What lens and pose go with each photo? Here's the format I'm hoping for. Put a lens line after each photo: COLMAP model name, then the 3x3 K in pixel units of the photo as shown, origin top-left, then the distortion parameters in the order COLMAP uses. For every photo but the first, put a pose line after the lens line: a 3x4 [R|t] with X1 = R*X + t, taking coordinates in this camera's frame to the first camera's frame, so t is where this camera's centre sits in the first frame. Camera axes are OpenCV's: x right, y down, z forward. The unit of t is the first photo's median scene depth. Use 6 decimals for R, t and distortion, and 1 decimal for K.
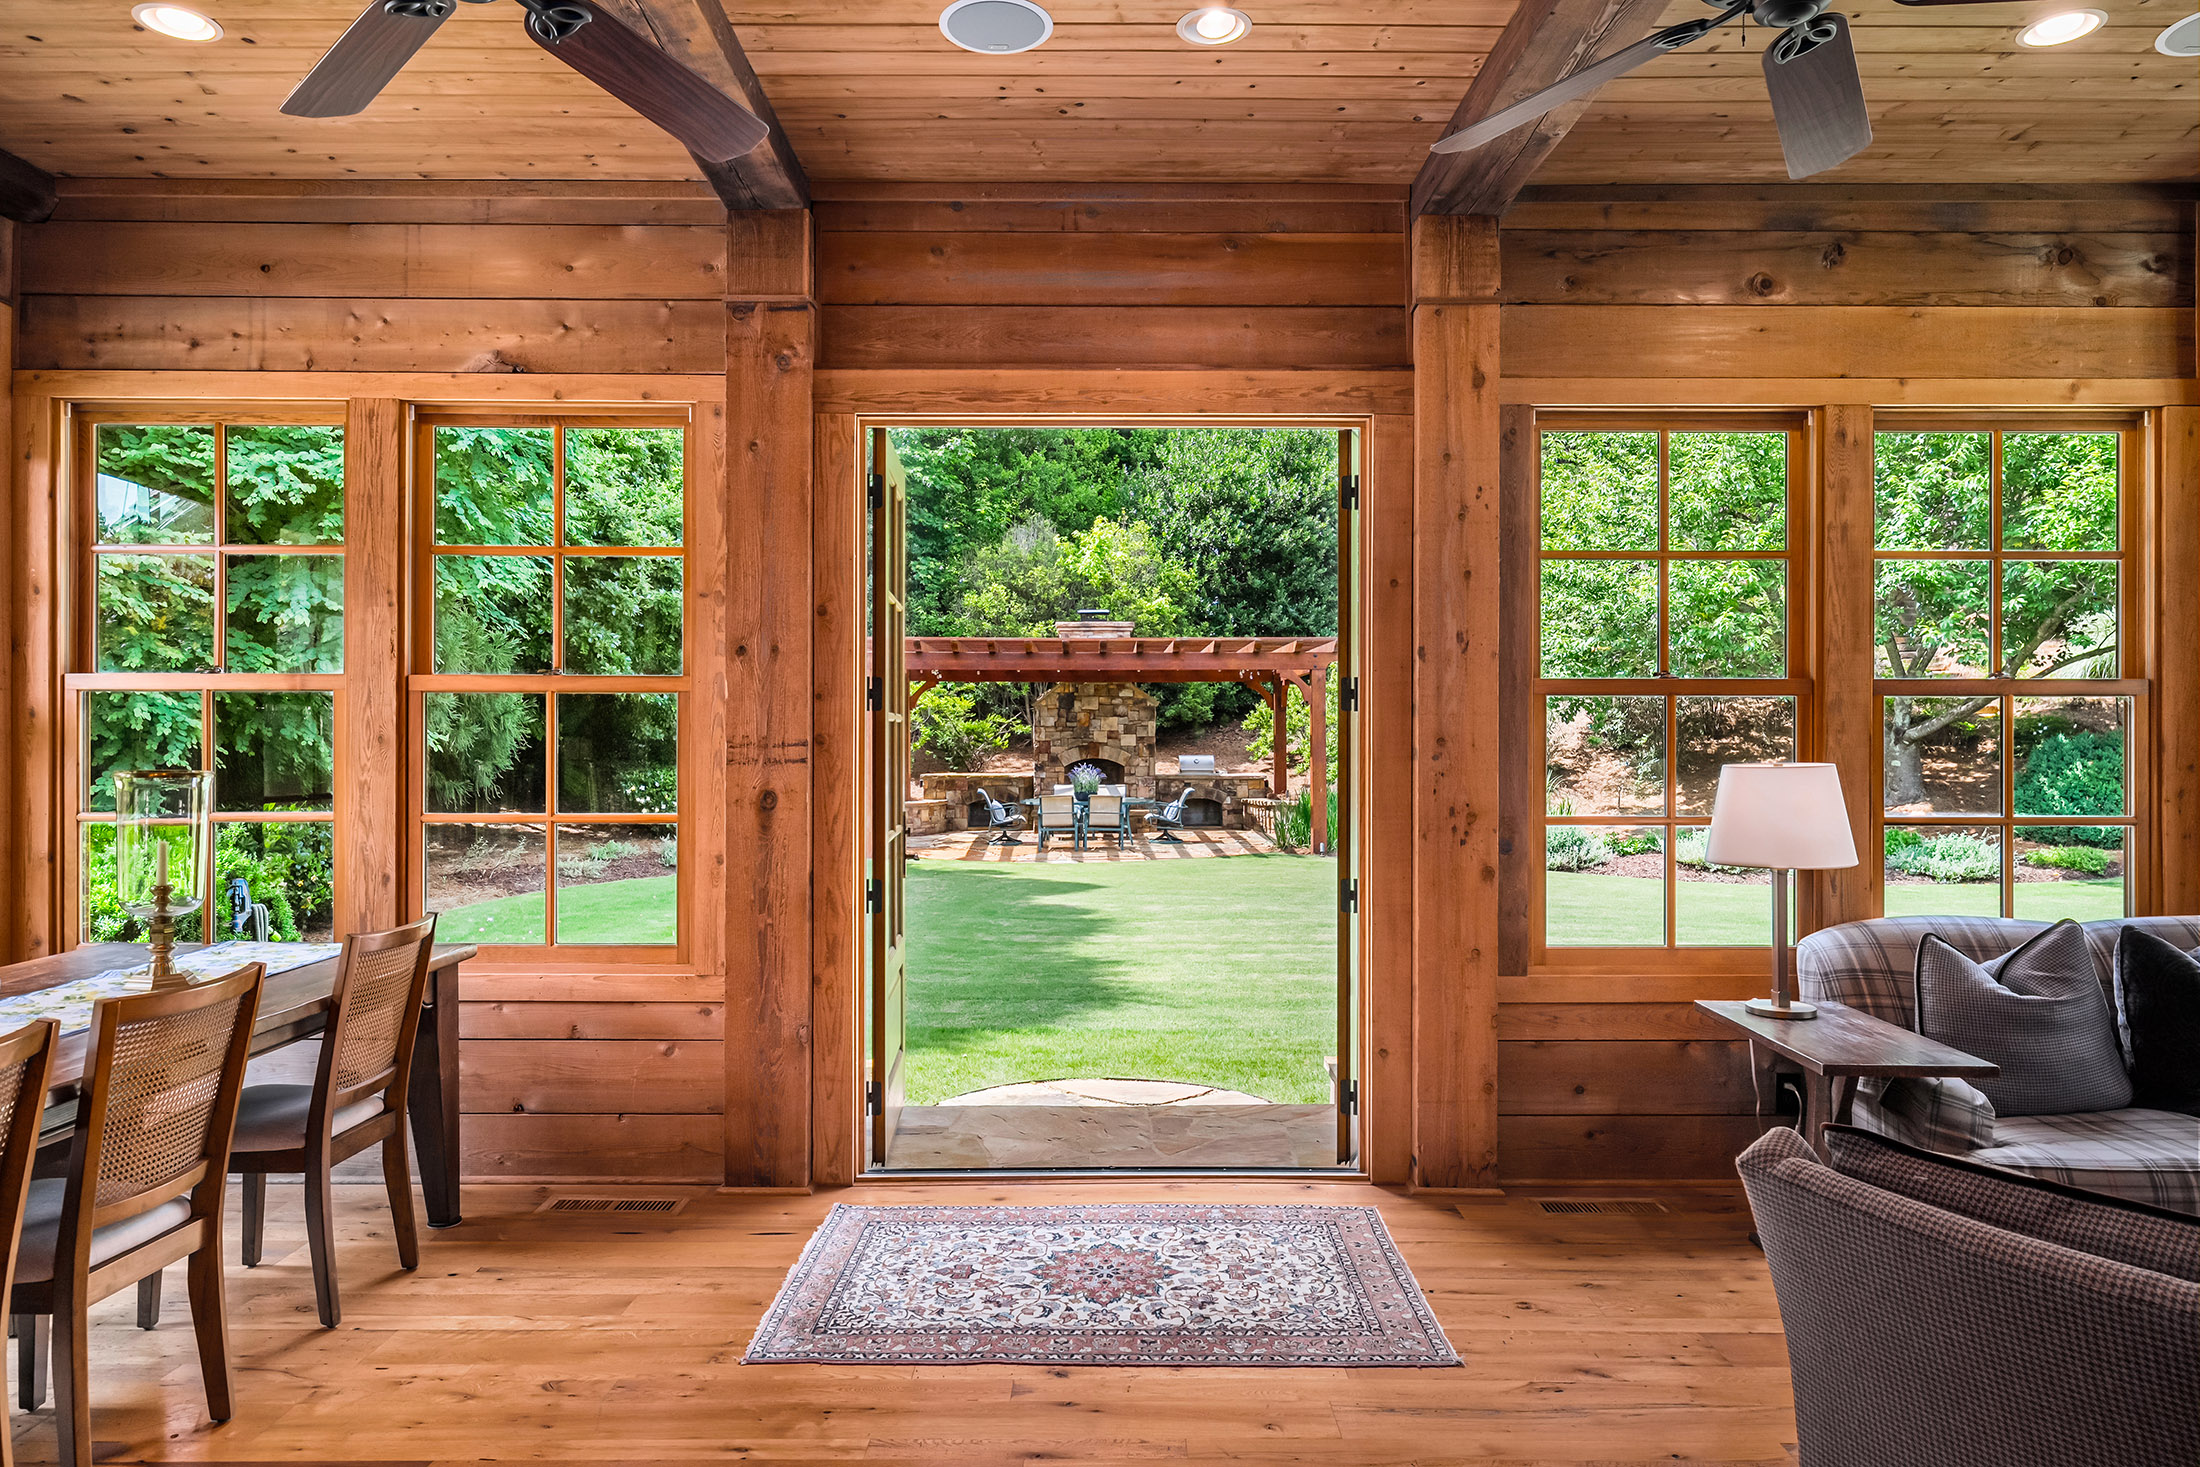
lens RADIAL K [[1354.8, 0, 1102.4], [0, 1354.8, 740.3], [0, 0, 1]] dist [0.010623, -0.005737]
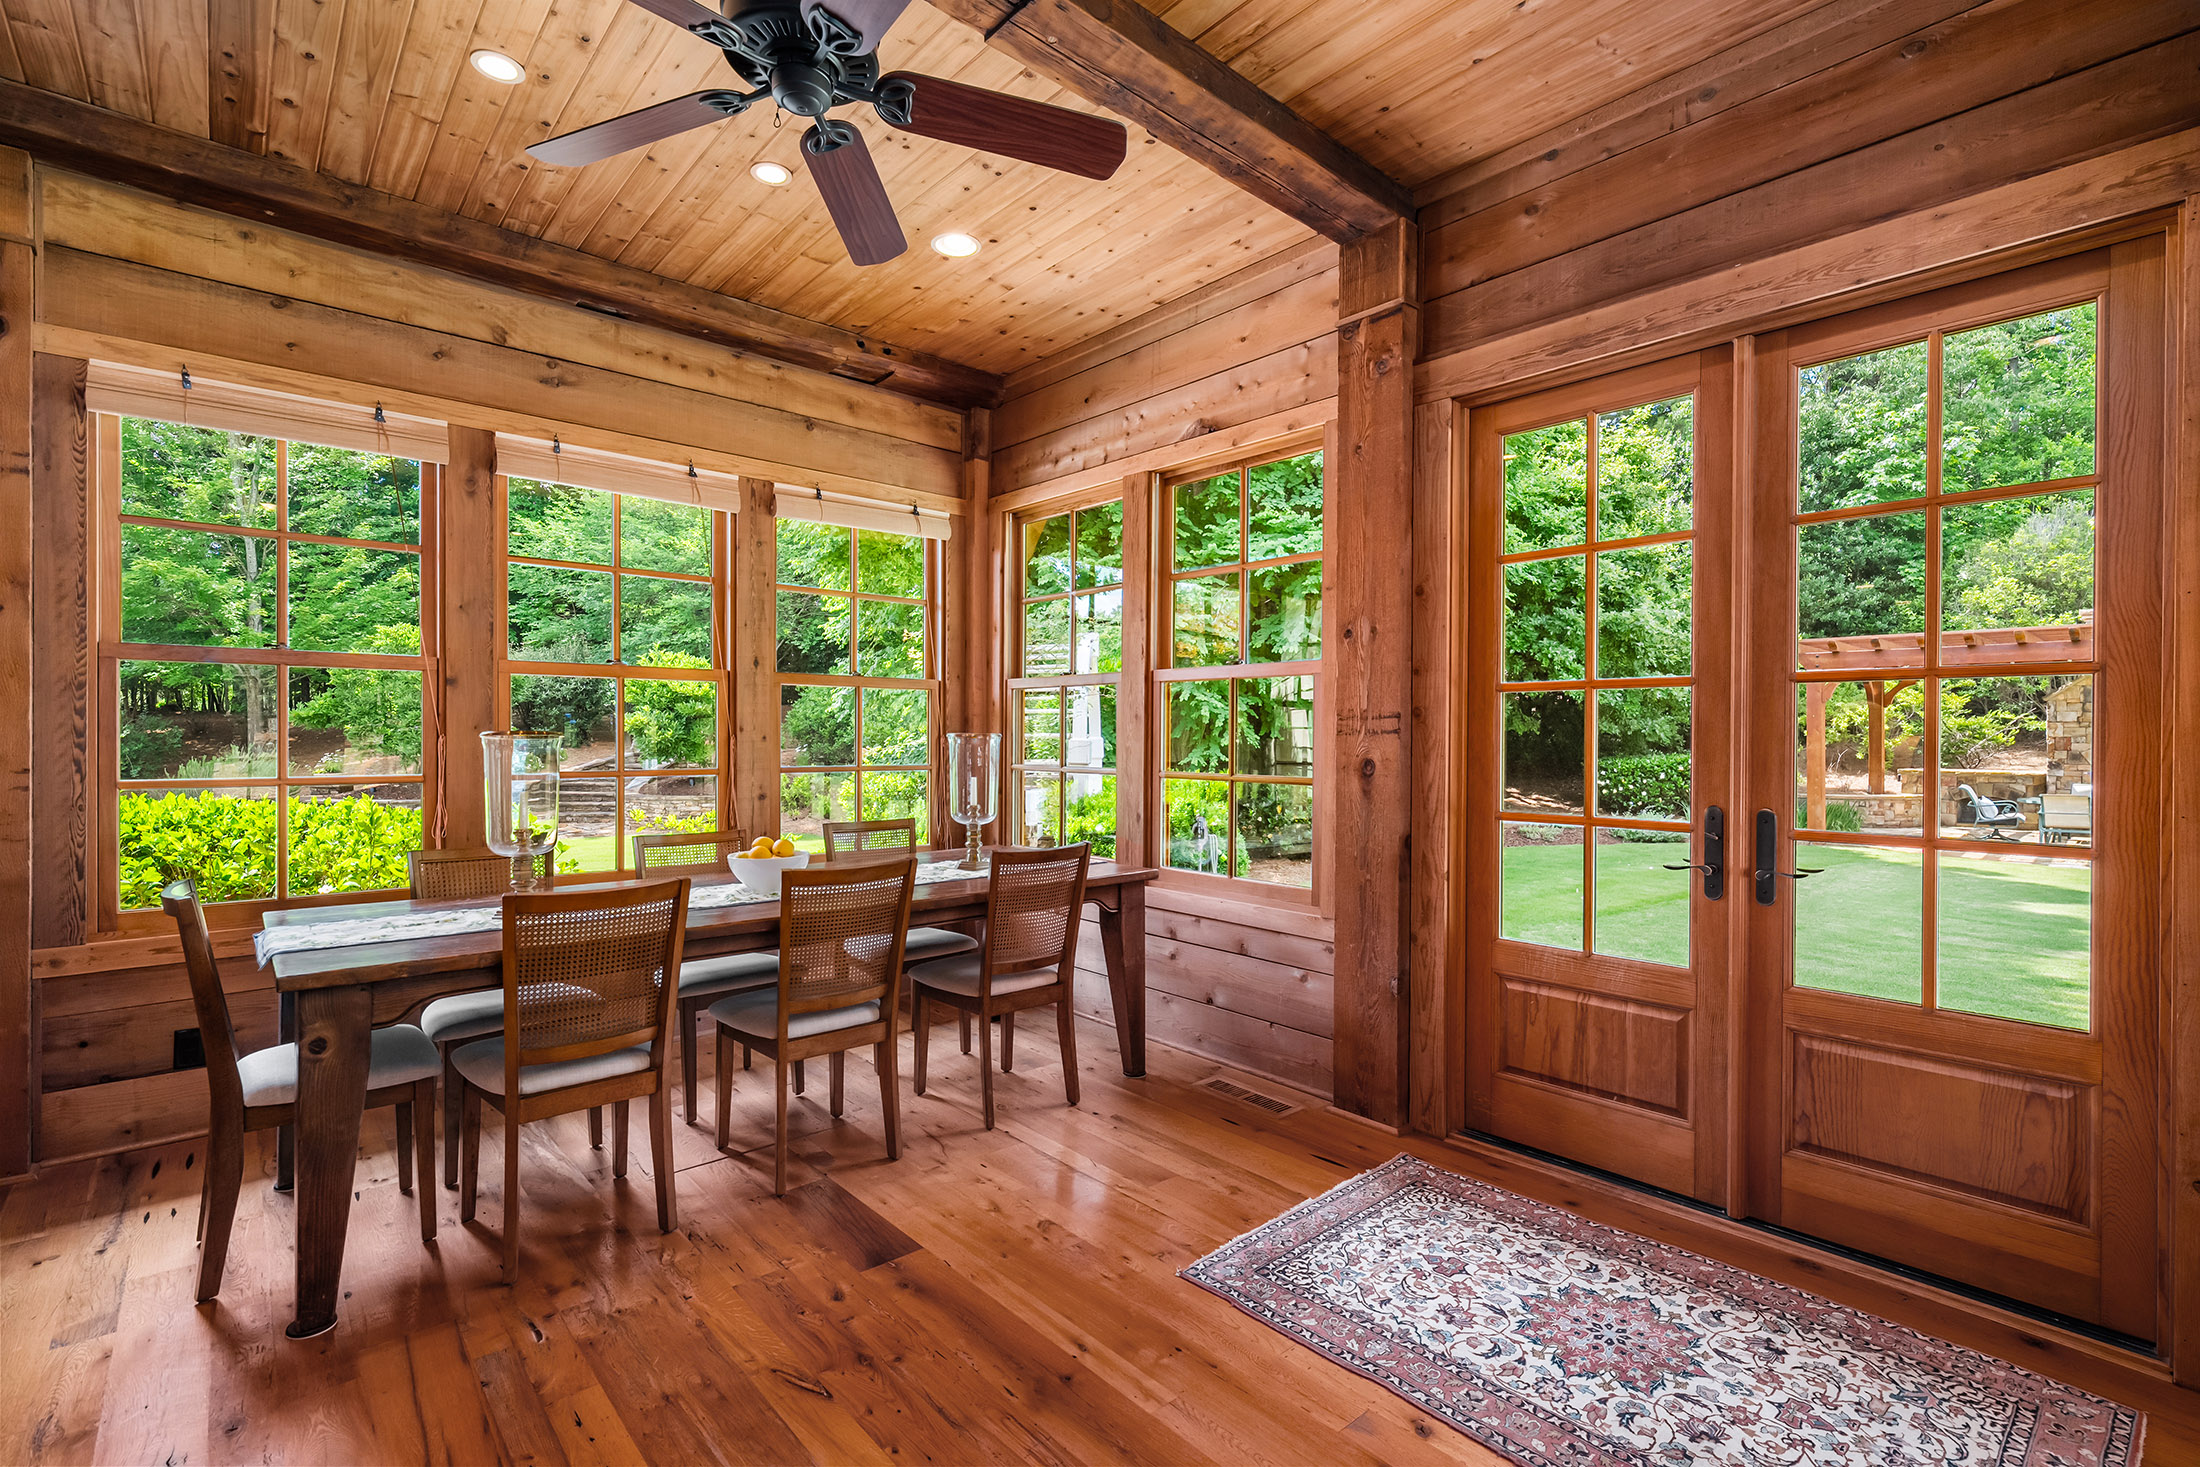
lens RADIAL K [[992.1, 0, 1112.1], [0, 992.1, 738.5], [0, 0, 1]] dist [0.004351, -0.005046]
pose [[0.665917, 0.004245, -0.746014, 0.214458], [-0.004199, 0.999989, 0.001941, 0.019671], [0.746014, 0.001840, 0.665927, 0.304779]]
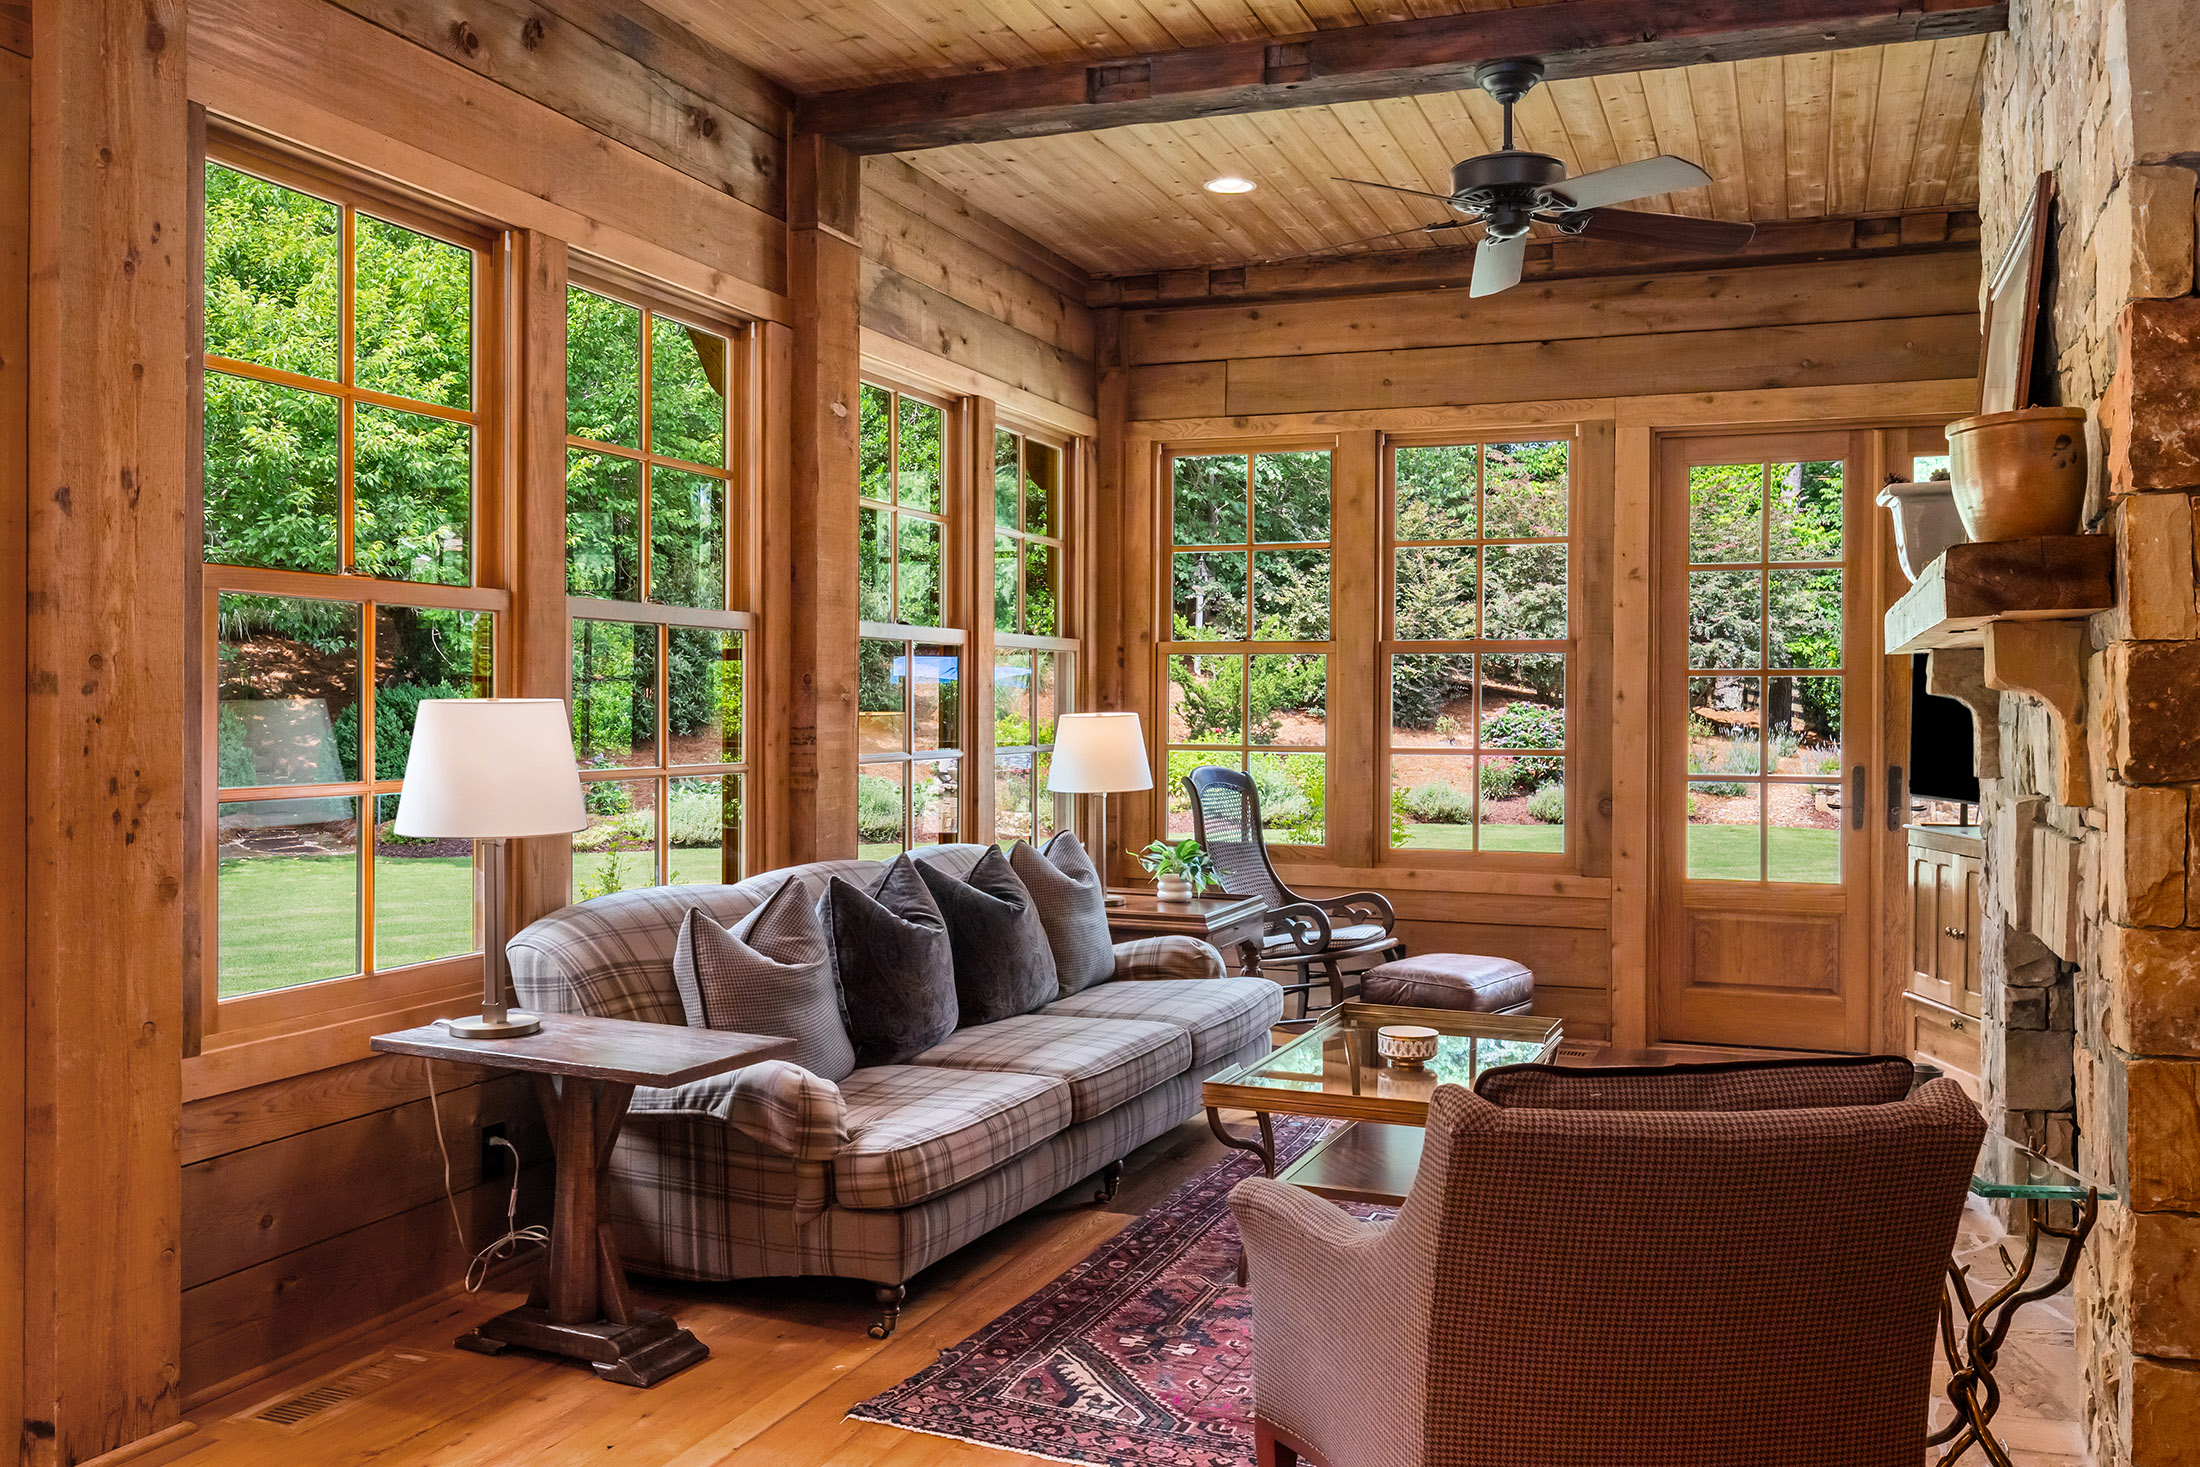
lens RADIAL K [[1815.8, 0, 1110.3], [0, 1815.8, 715.4], [0, 0, 1]] dist [0.006490, 0.003209]
pose [[0.364129, -0.002643, 0.931345, -0.296473], [-0.000942, 0.999994, 0.003206, 0.020359], [-0.931348, -0.002045, 0.364125, 0.335483]]
